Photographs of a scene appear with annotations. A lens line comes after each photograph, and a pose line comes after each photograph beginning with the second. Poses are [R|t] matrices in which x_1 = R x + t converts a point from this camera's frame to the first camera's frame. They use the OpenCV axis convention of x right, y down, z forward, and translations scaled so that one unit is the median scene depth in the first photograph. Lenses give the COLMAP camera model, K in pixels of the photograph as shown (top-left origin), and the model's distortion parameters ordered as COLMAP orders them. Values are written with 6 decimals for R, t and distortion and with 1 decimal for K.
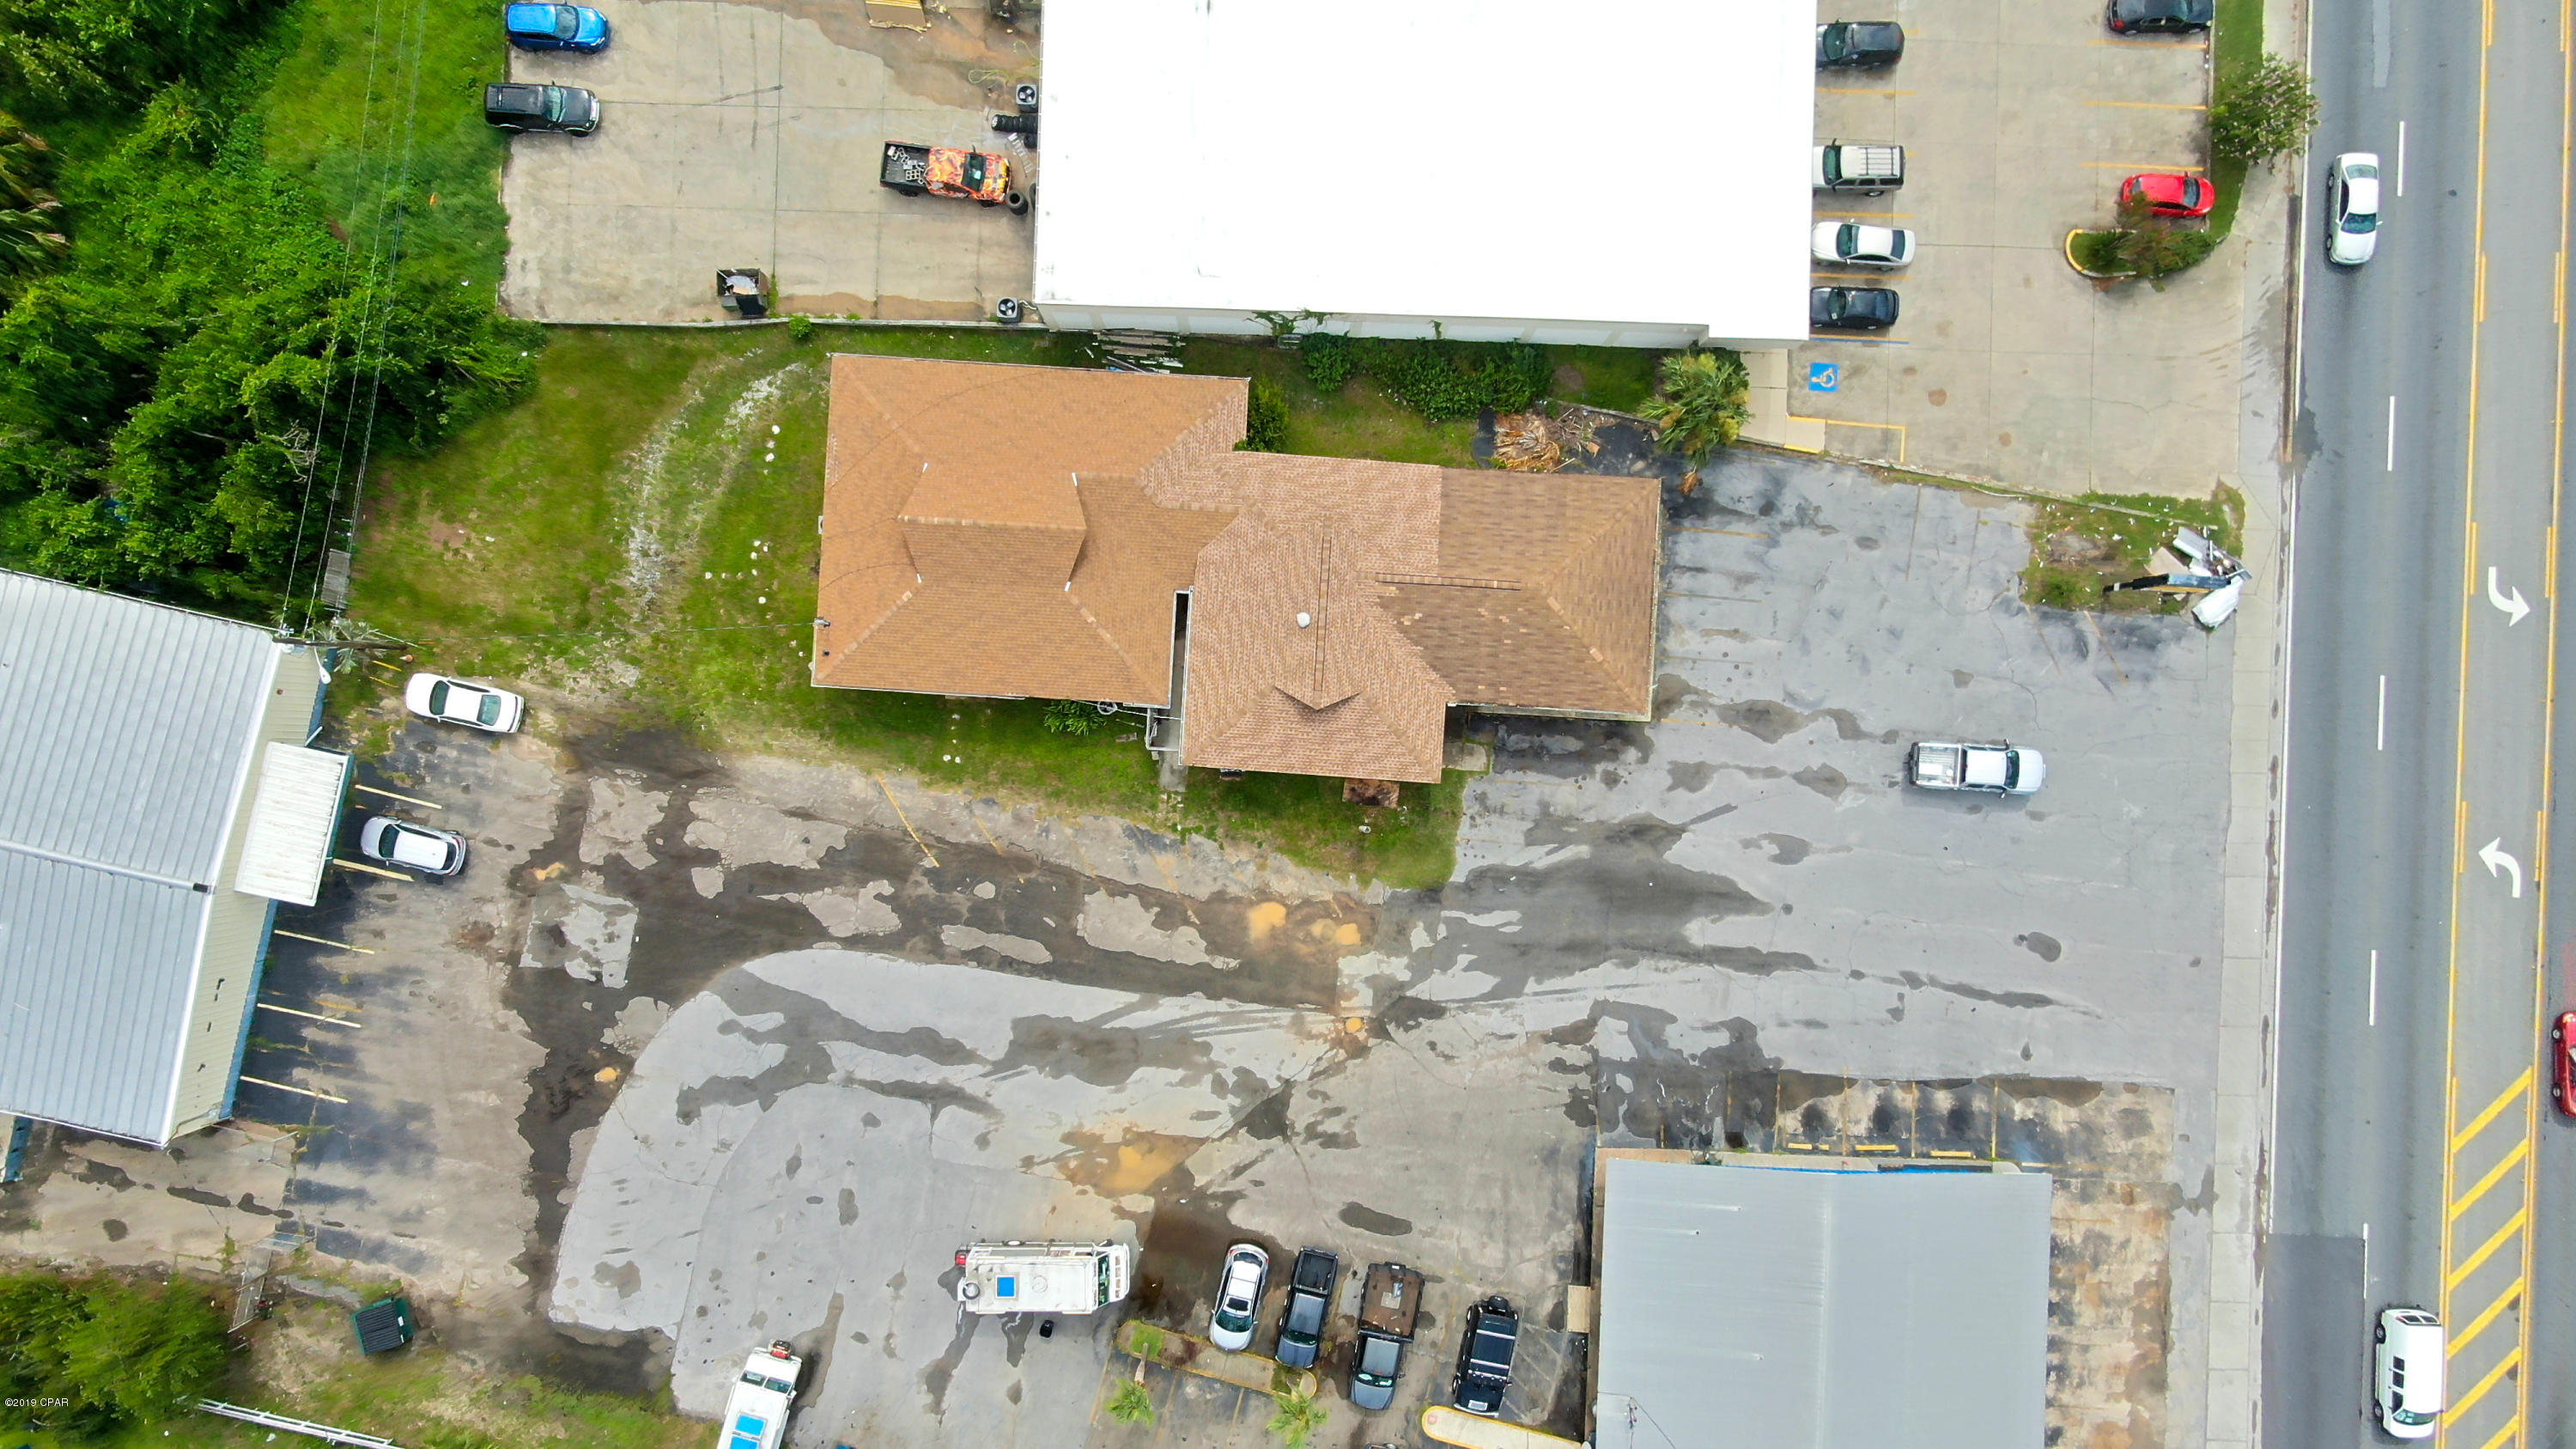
lens RADIAL K [[1881.0, 0, 1296.7], [0, 1881.0, 610.8], [0, 0, 1]] dist [-0.009105, 0.007923]
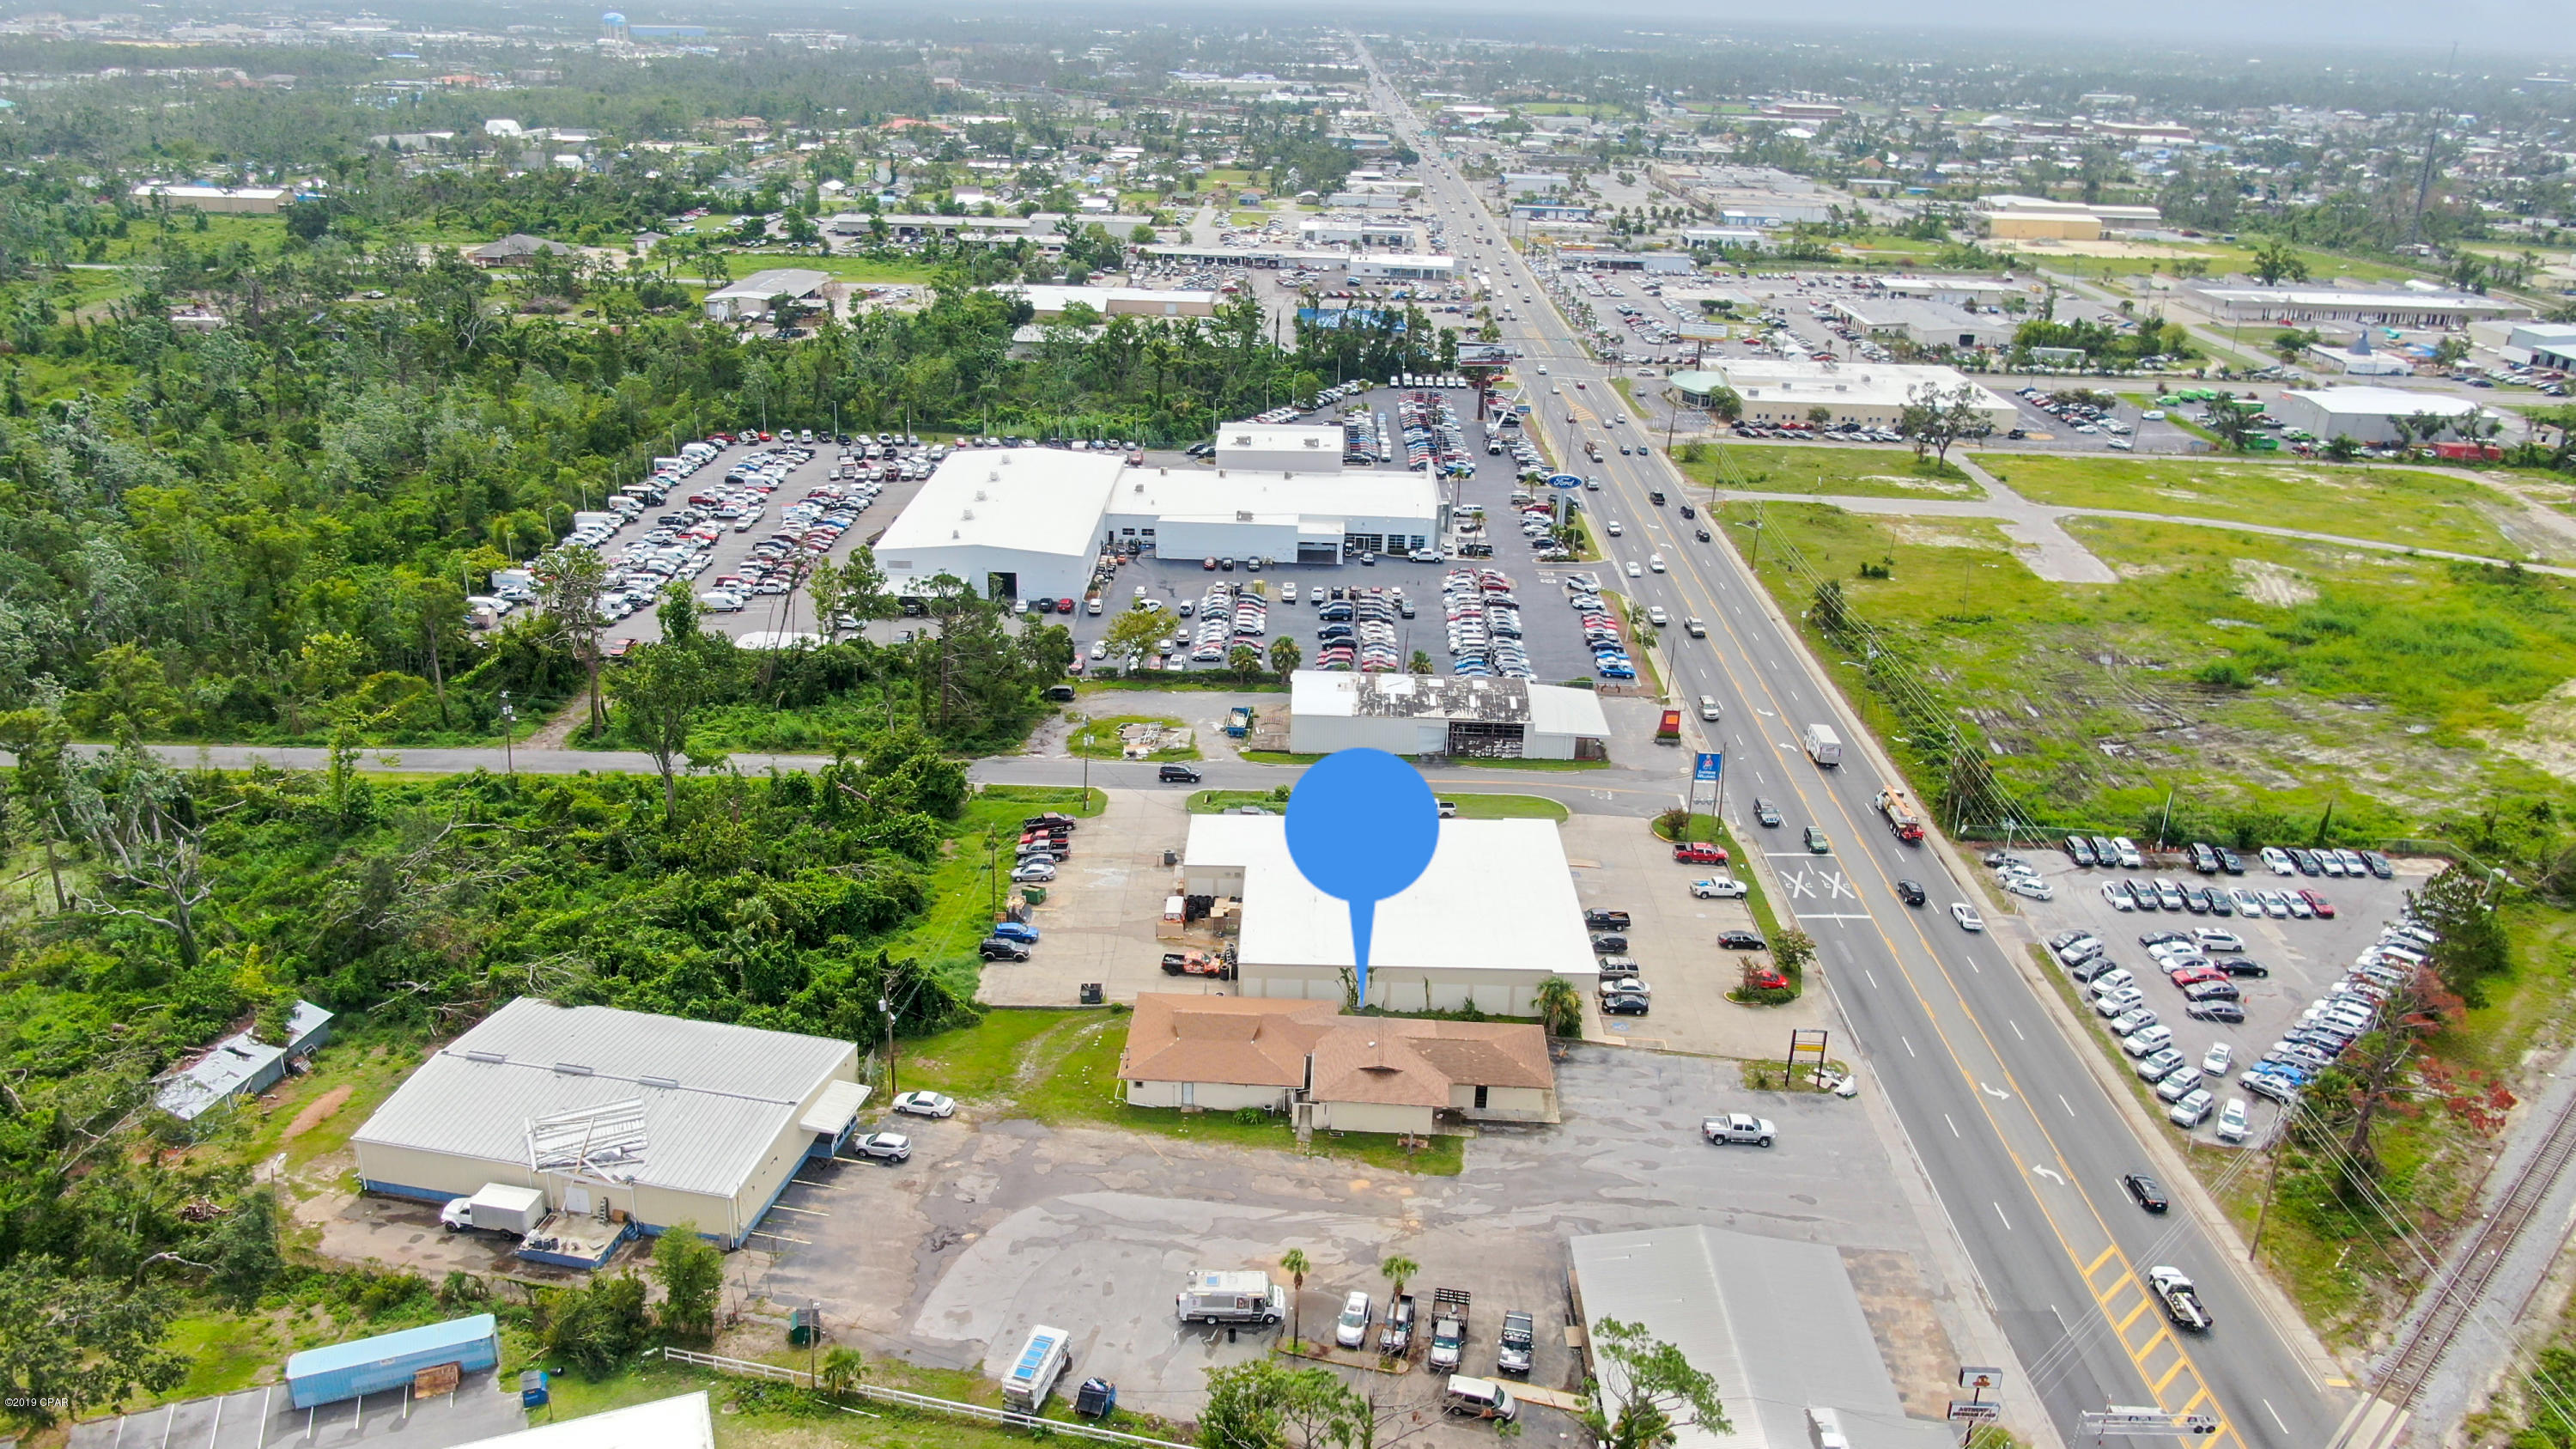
lens RADIAL K [[1881.0, 0, 1296.7], [0, 1881.0, 610.8], [0, 0, 1]] dist [-0.009105, 0.007923]
pose [[0.999653, 0.008686, 0.024856, -0.122406], [0.020833, 0.316383, -0.948403, 1.654402], [-0.016102, 0.948592, 0.316092, -0.060001]]
